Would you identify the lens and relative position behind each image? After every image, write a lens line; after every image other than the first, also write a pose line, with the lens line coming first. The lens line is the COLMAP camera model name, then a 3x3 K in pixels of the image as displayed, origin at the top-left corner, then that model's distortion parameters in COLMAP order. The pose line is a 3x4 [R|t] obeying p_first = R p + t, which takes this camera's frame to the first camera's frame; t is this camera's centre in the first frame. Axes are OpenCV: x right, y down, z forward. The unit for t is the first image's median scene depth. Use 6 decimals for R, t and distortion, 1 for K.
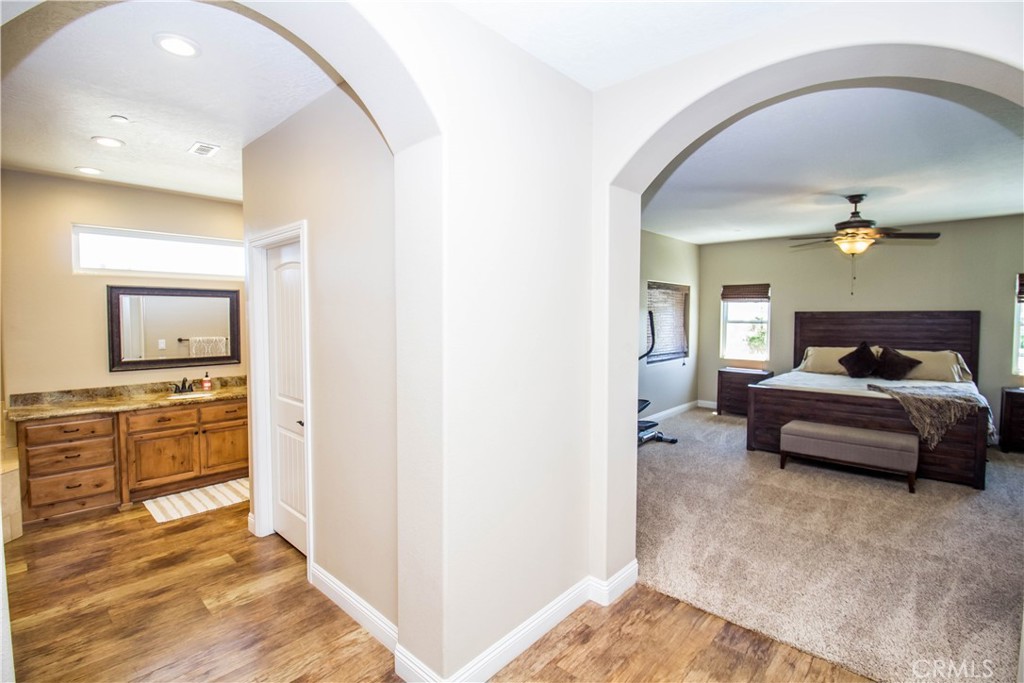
lens RADIAL K [[476.1, 0, 512.7], [0, 476.1, 337.0], [0, 0, 1]] dist [0.002037, -0.015338]
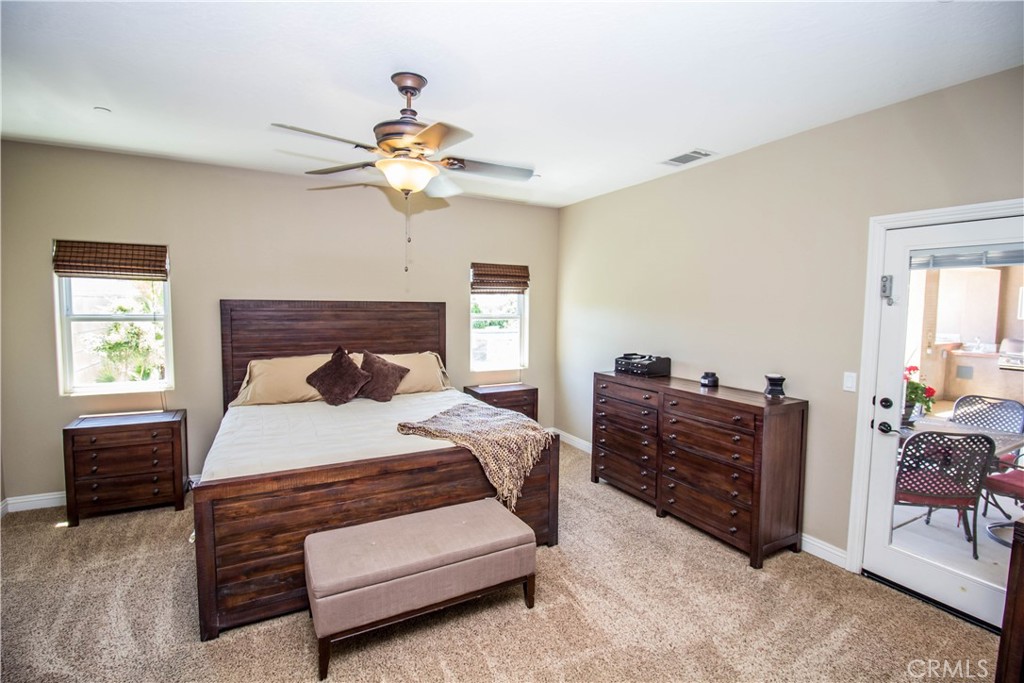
lens RADIAL K [[476.1, 0, 512.7], [0, 476.1, 337.0], [0, 0, 1]] dist [0.002037, -0.015338]
pose [[0.329592, -0.056095, 0.942456, 0.205601], [0.031553, 0.998330, 0.048386, -0.030223], [-0.943596, 0.013789, 0.330811, 0.583167]]
